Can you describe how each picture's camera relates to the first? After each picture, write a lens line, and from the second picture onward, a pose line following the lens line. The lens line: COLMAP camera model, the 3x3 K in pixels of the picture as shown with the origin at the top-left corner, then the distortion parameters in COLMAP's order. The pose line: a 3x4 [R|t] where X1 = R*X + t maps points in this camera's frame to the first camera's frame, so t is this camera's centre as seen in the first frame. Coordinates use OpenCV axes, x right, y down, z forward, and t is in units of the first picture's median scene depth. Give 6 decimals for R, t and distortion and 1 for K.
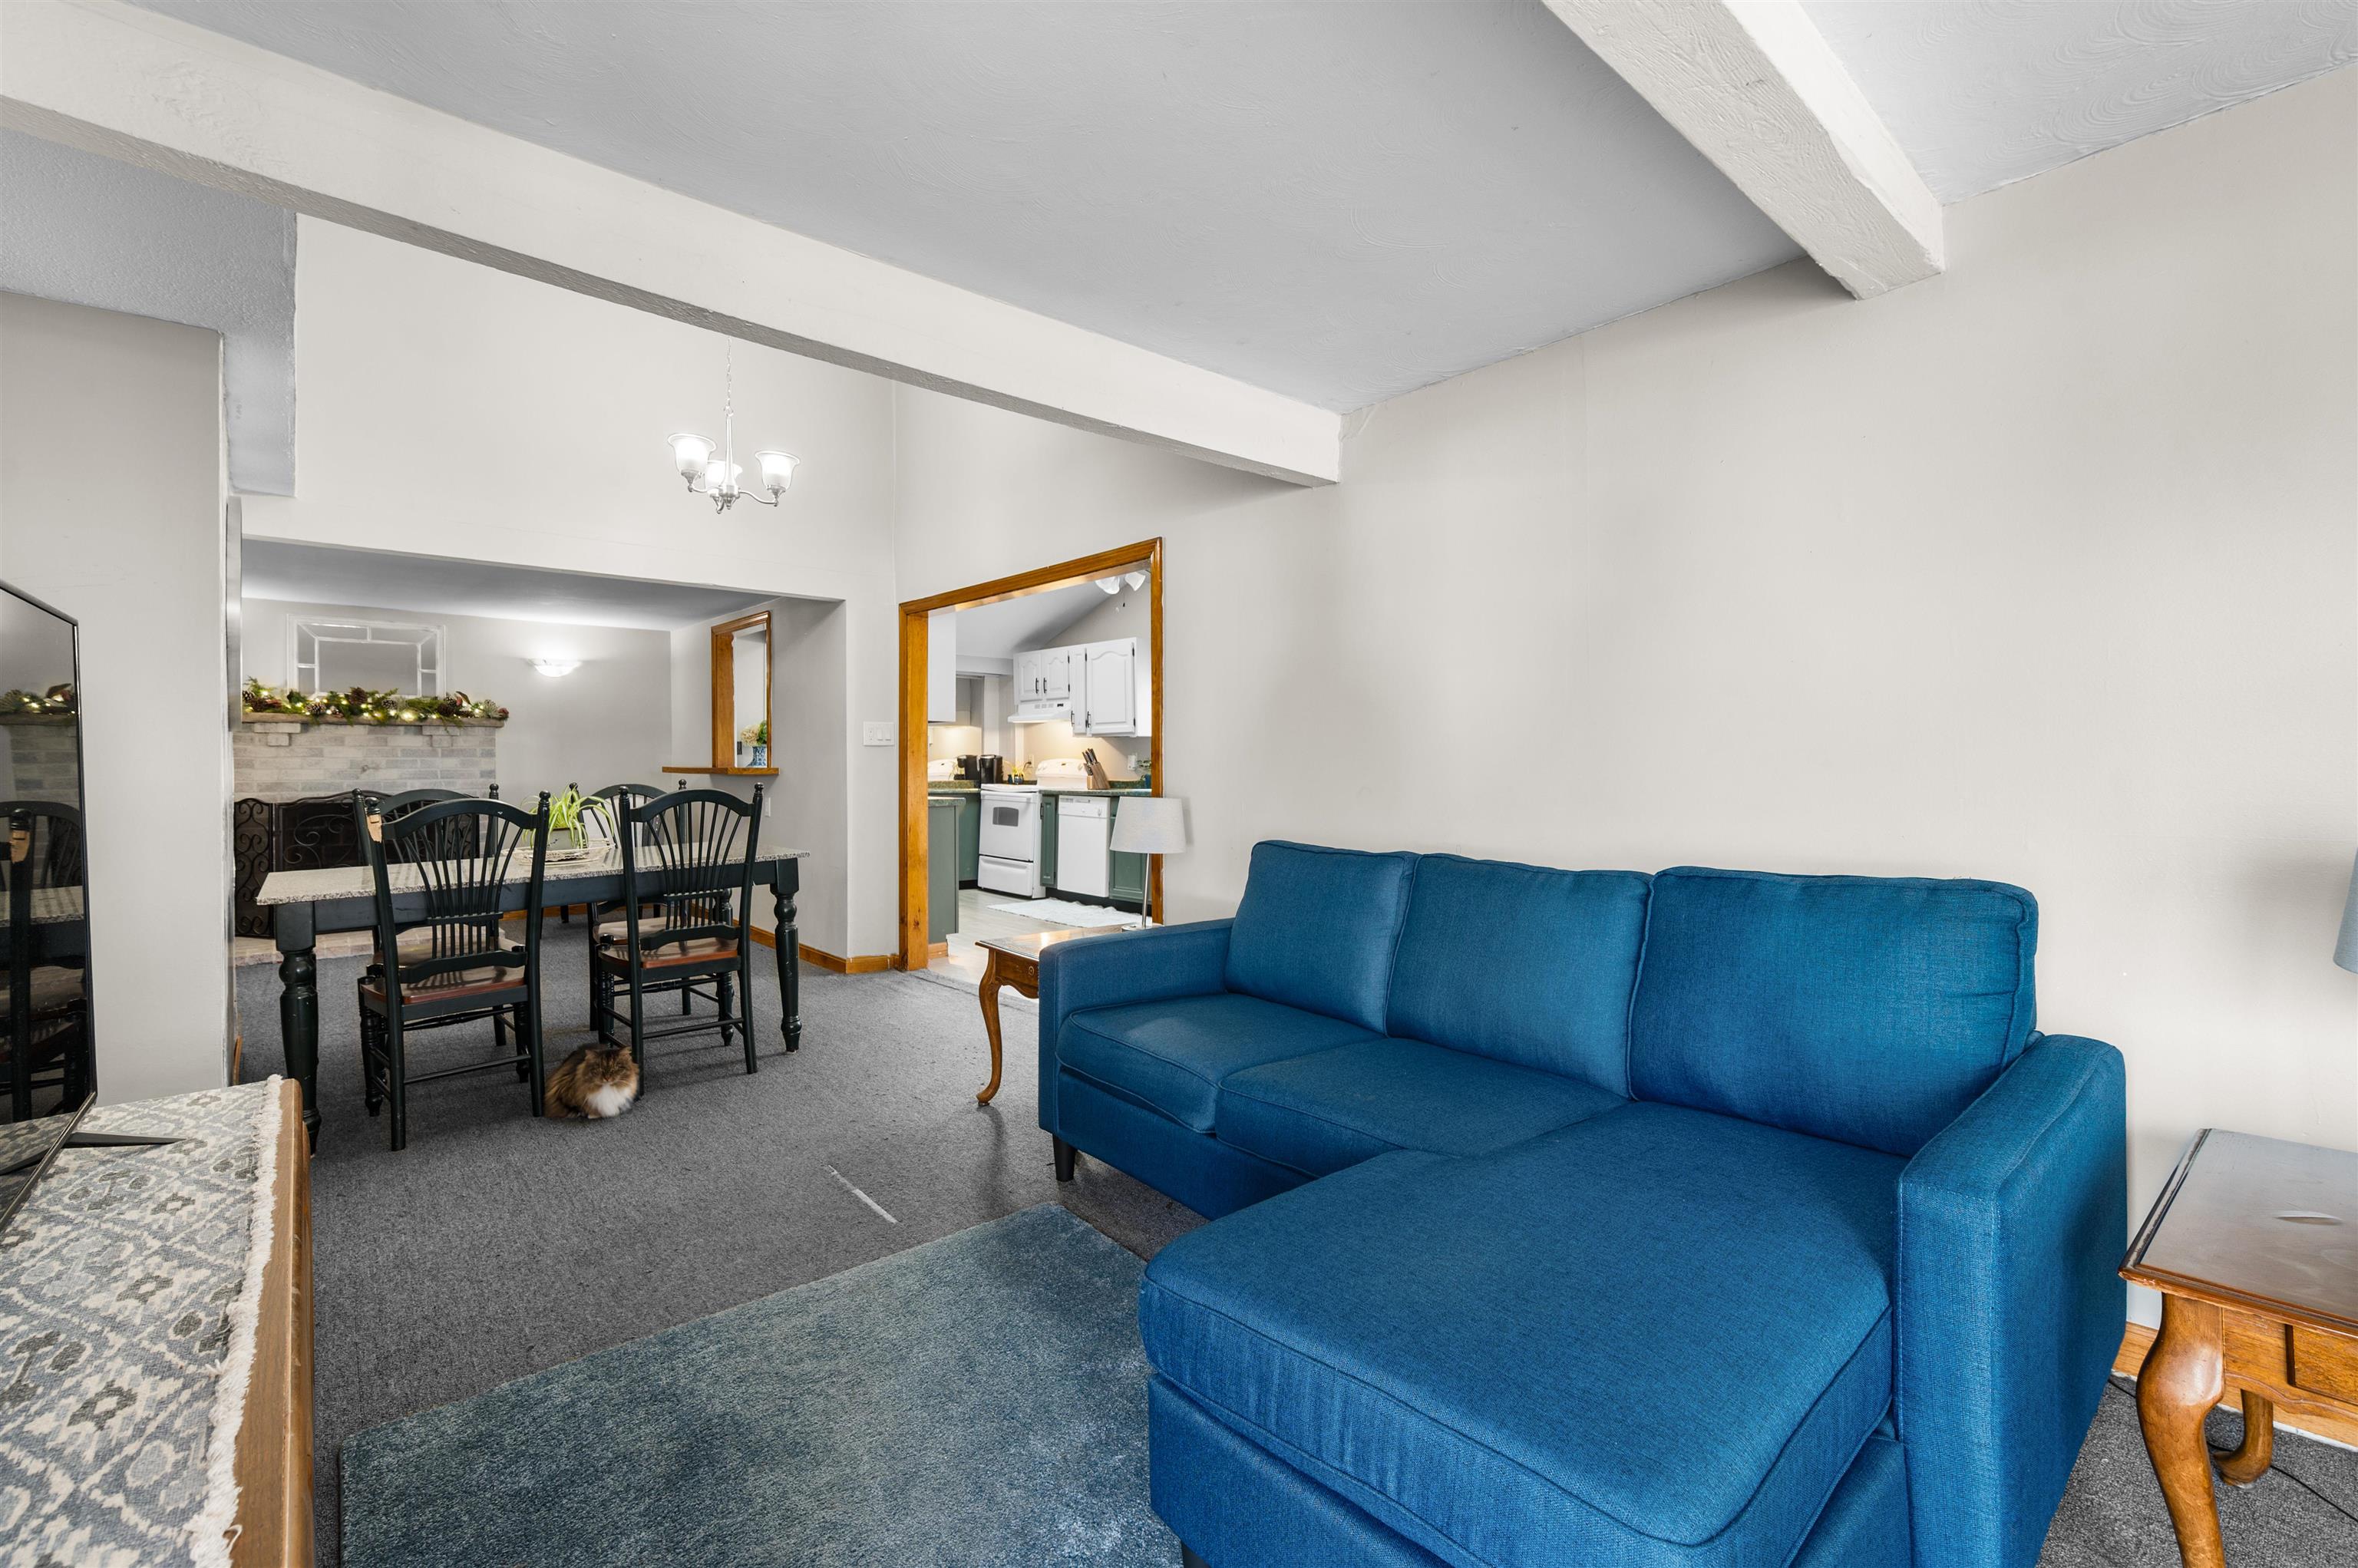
lens RADIAL K [[1007.1, 0, 1180.1], [0, 1007.1, 790.6], [0, 0, 1]] dist [-0.001504, -0.000248]
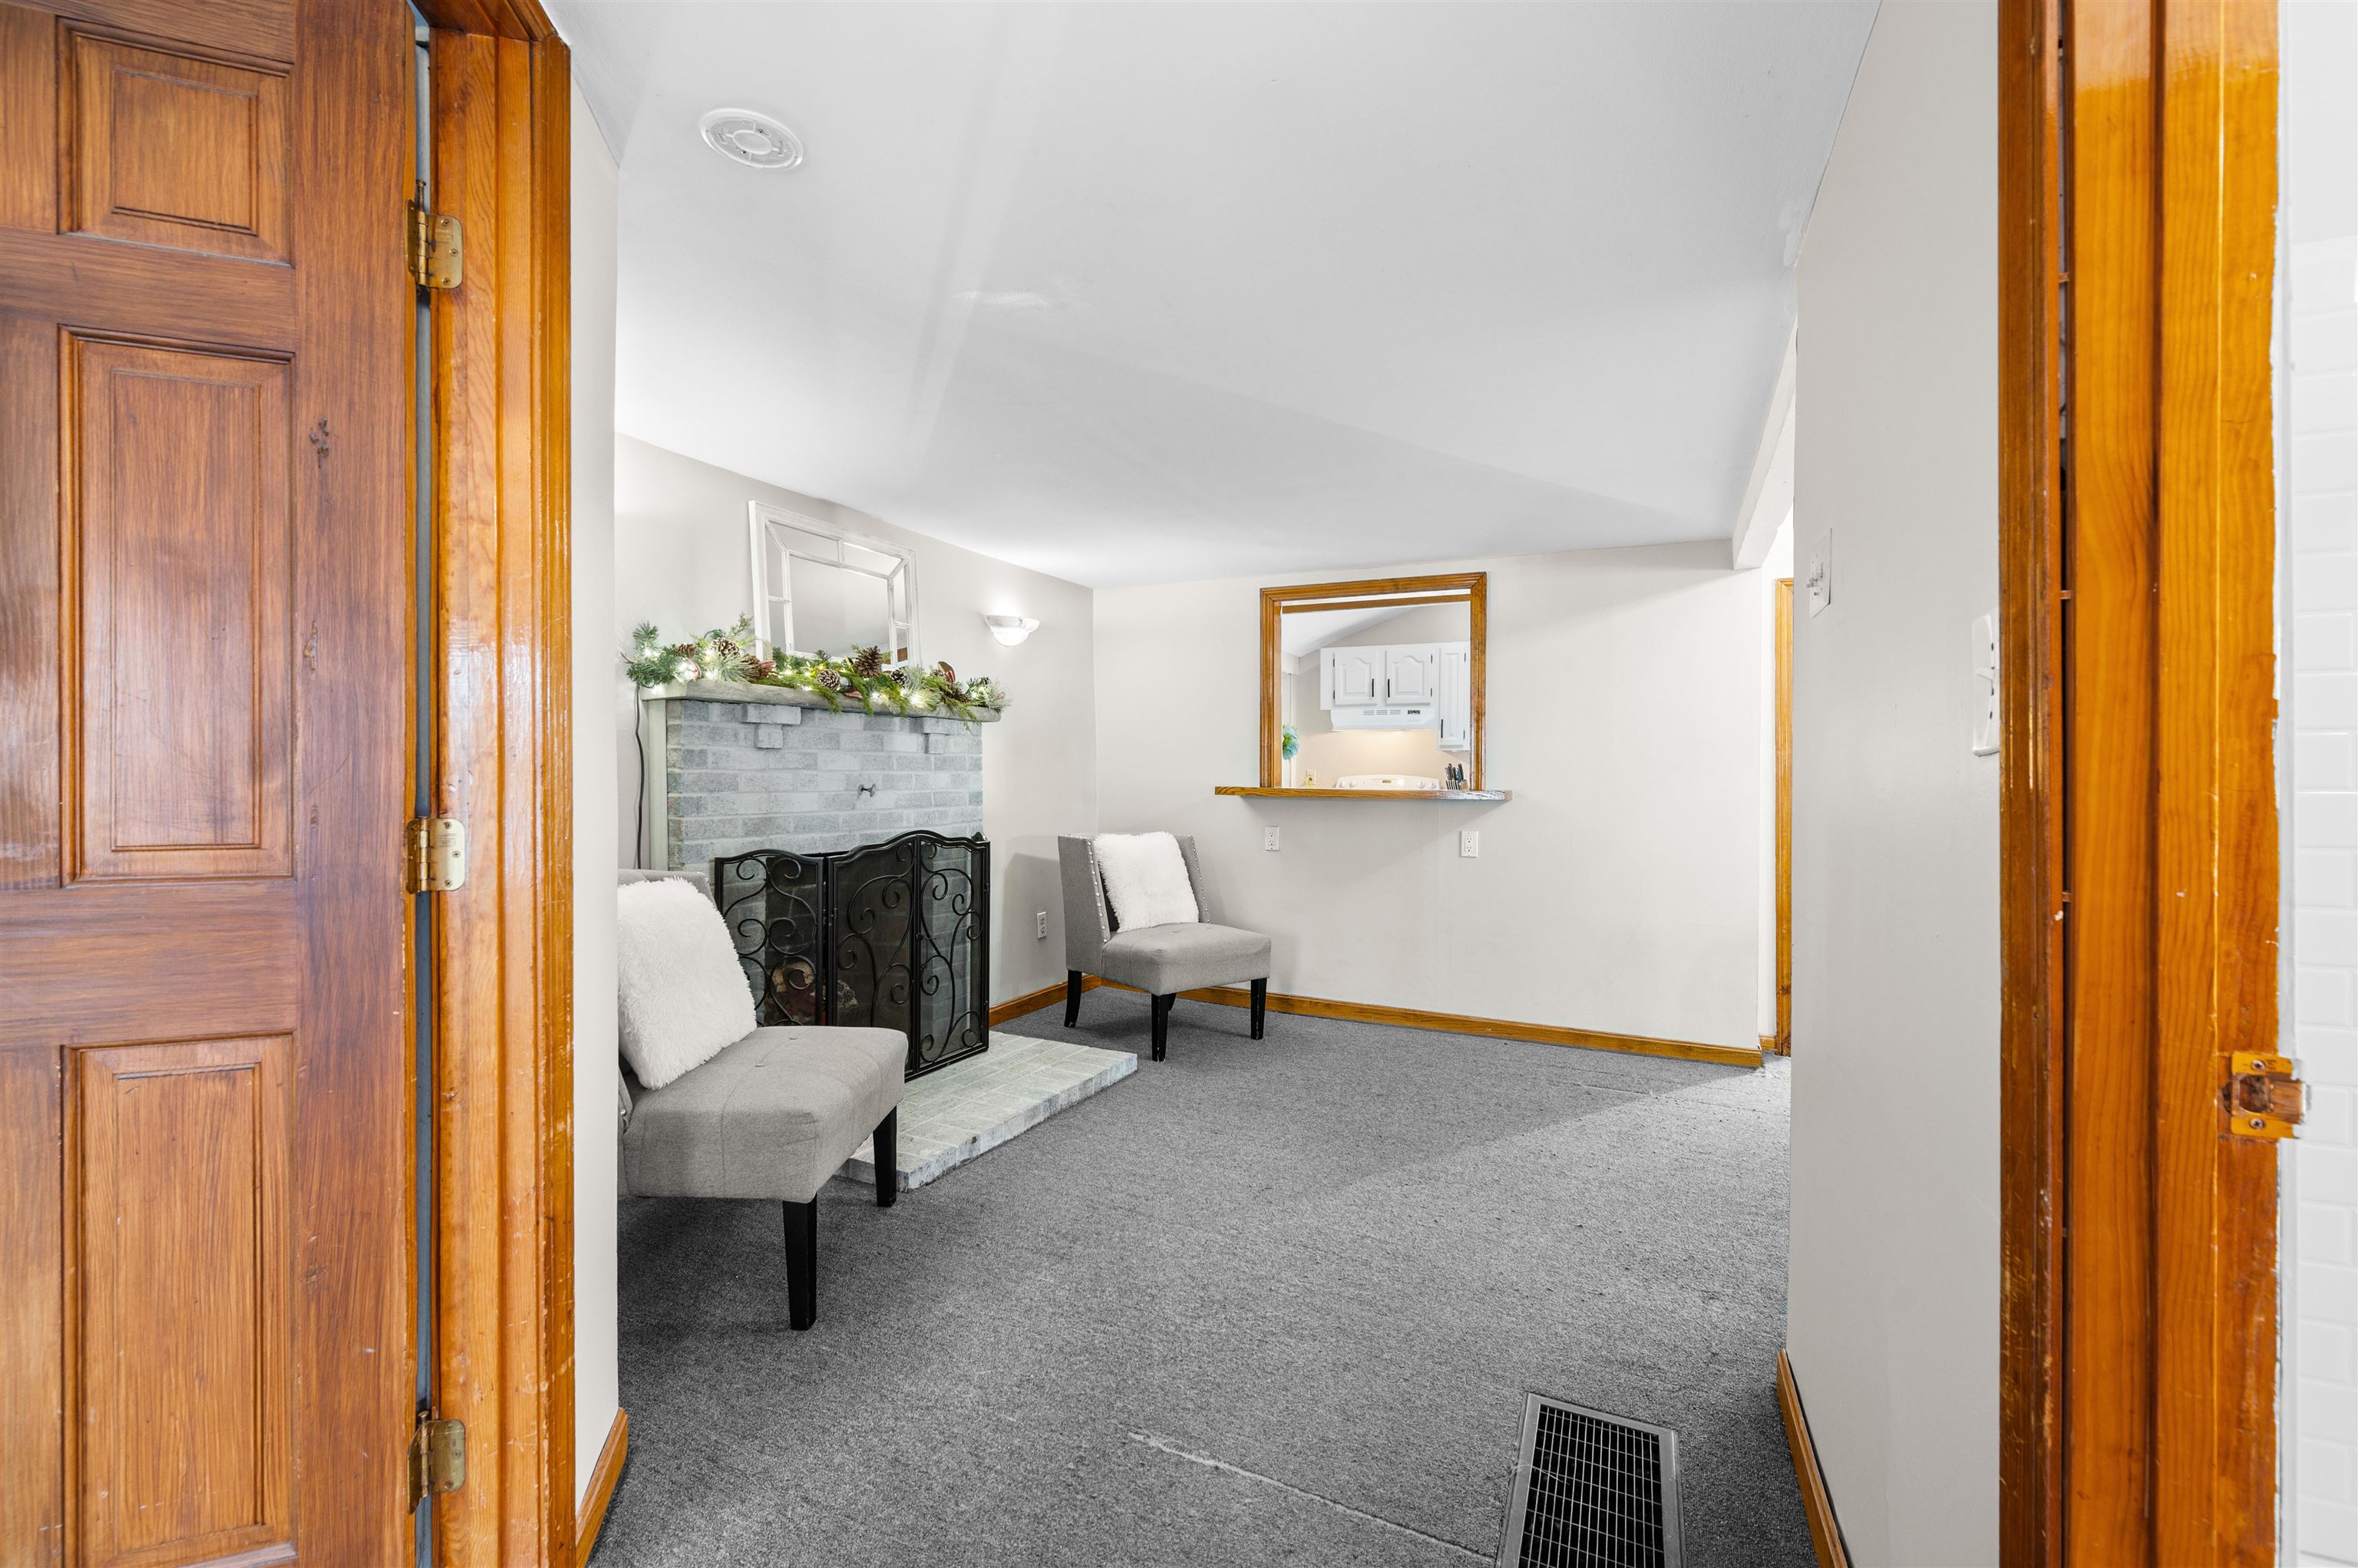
lens RADIAL K [[1007.8, 0, 1169.8], [0, 1007.8, 781.9], [0, 0, 1]] dist [-0.002521, -0.000144]
pose [[0.919703, 0.001953, 0.392609, -0.718866], [0.006474, 0.999776, -0.020139, -0.011609], [-0.392561, 0.021064, 0.919485, 0.339445]]
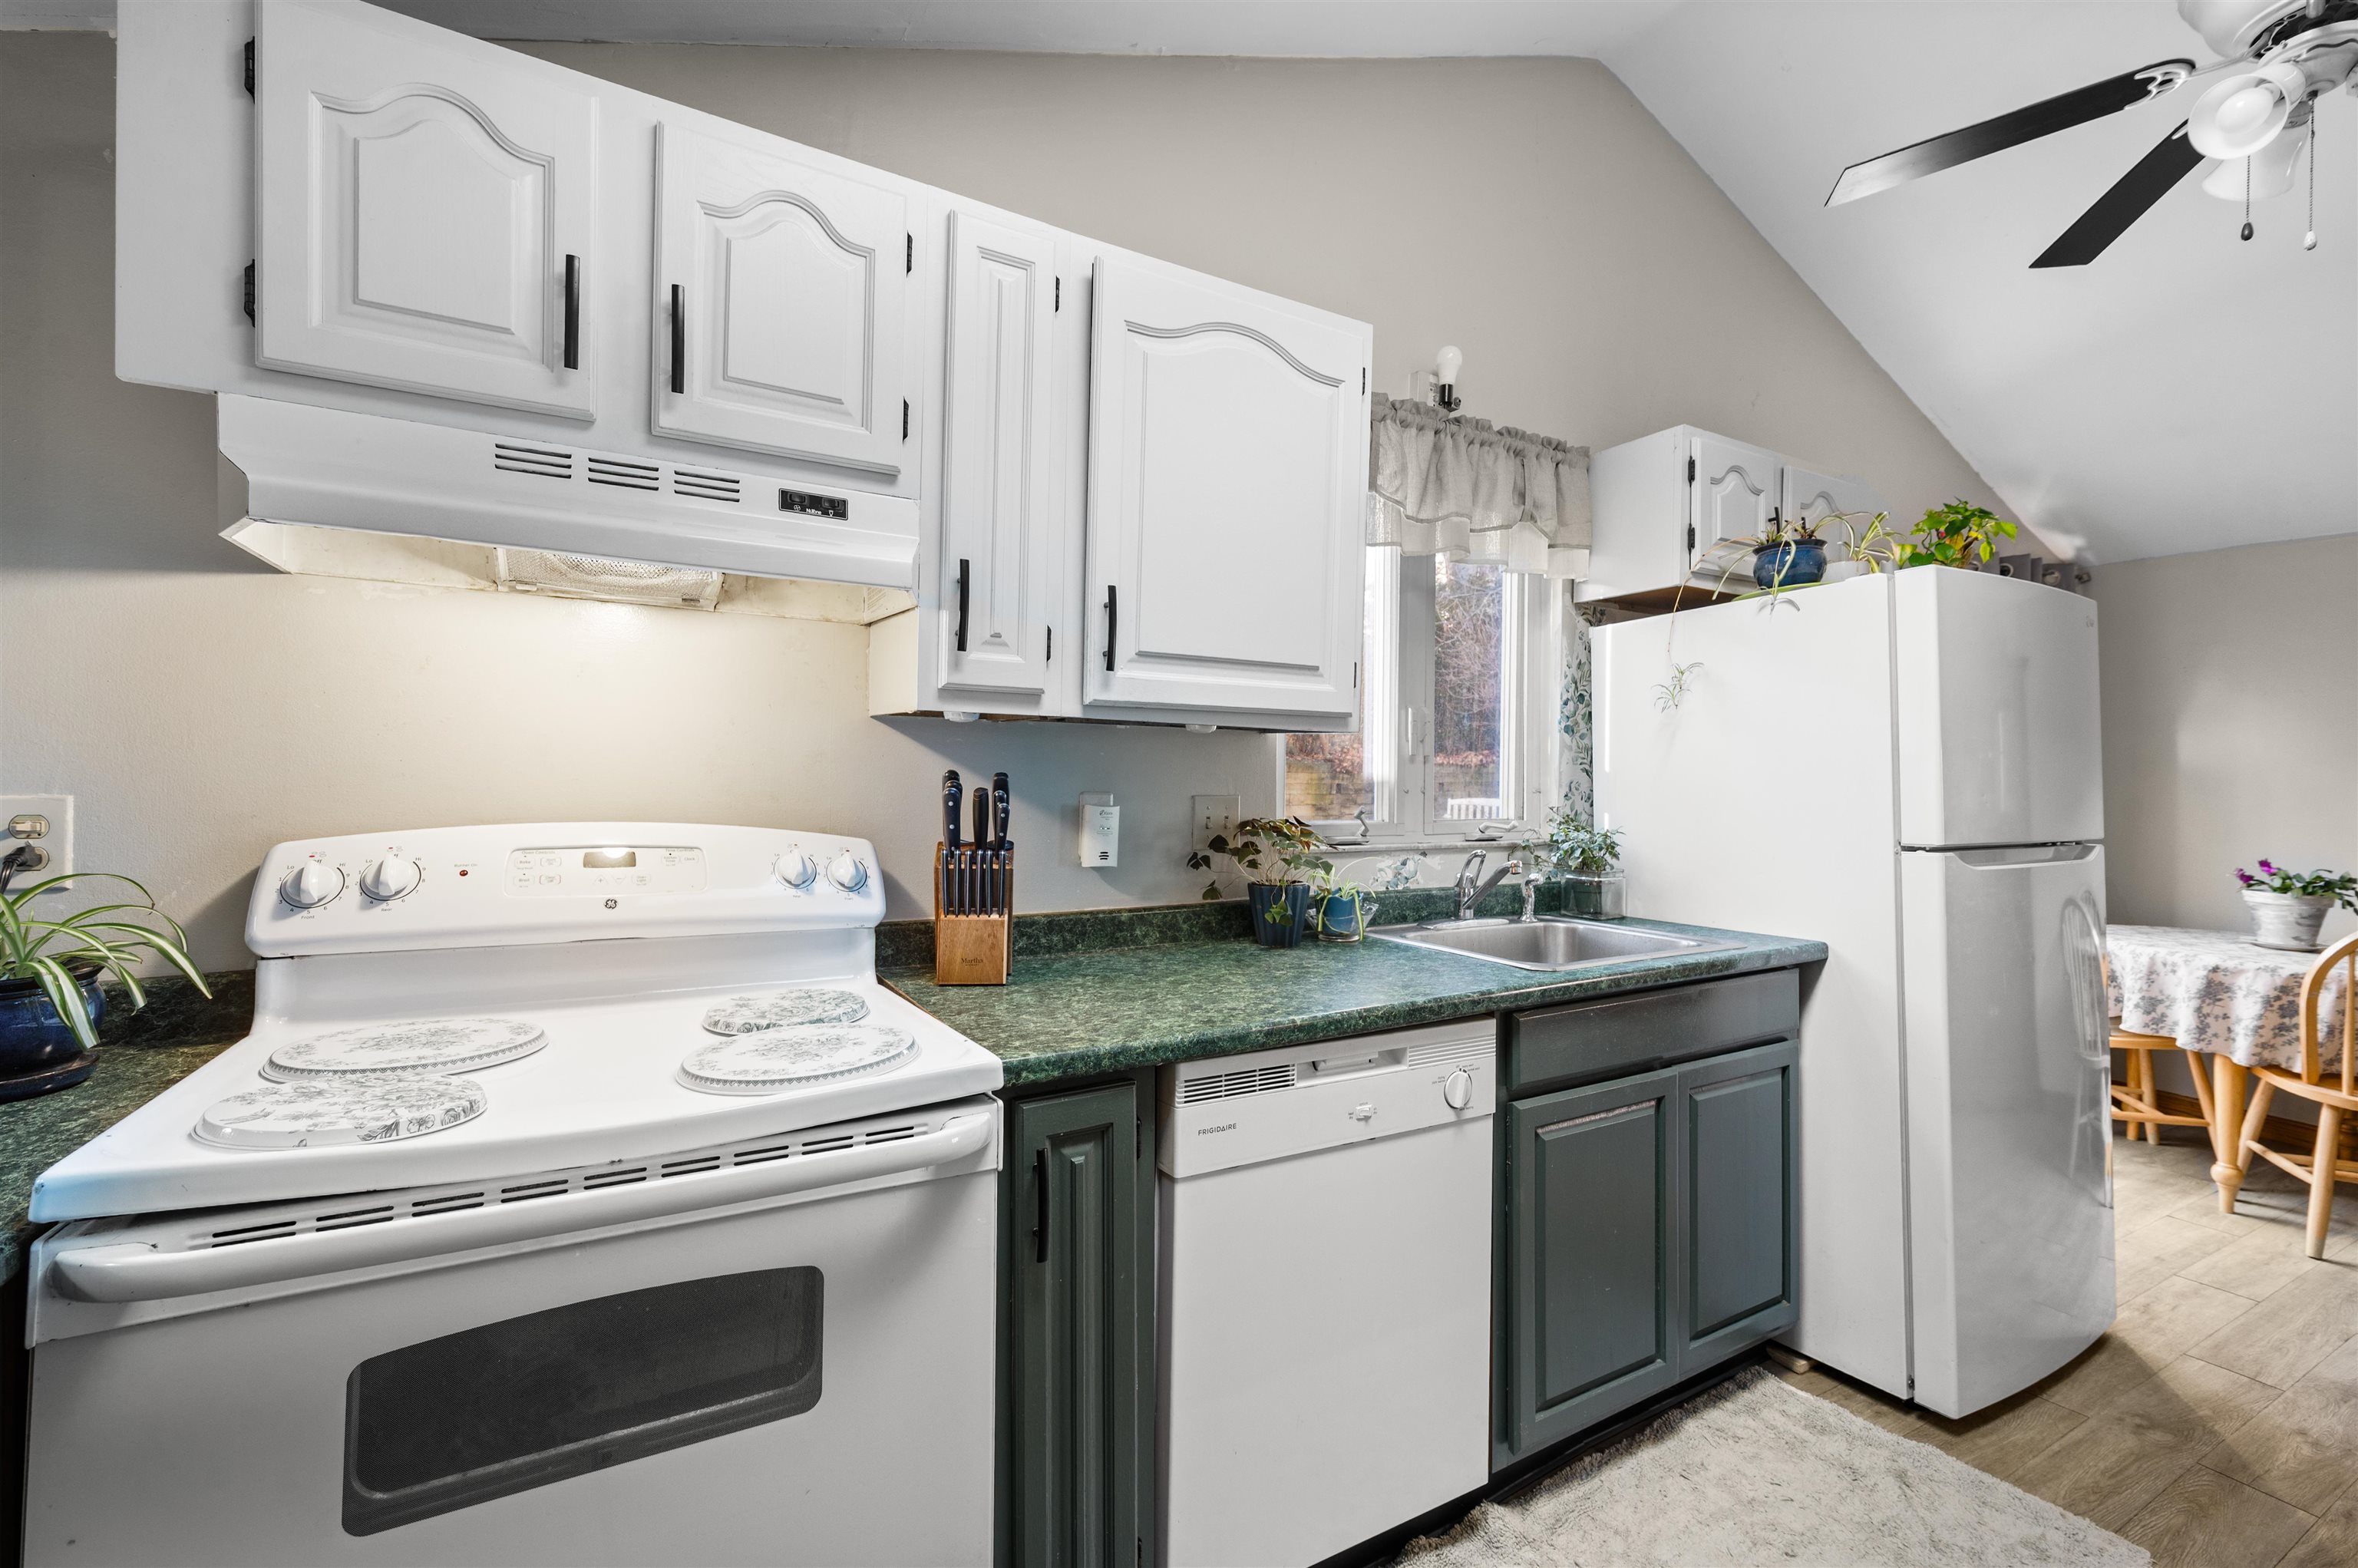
lens RADIAL K [[1007.8, 0, 1169.8], [0, 1007.8, 781.9], [0, 0, 1]] dist [-0.002521, -0.000144]
pose [[0.196144, -0.003157, 0.980570, -0.299652], [0.012184, 0.999925, 0.000782, -0.044527], [-0.980499, 0.011793, 0.196168, 1.023969]]
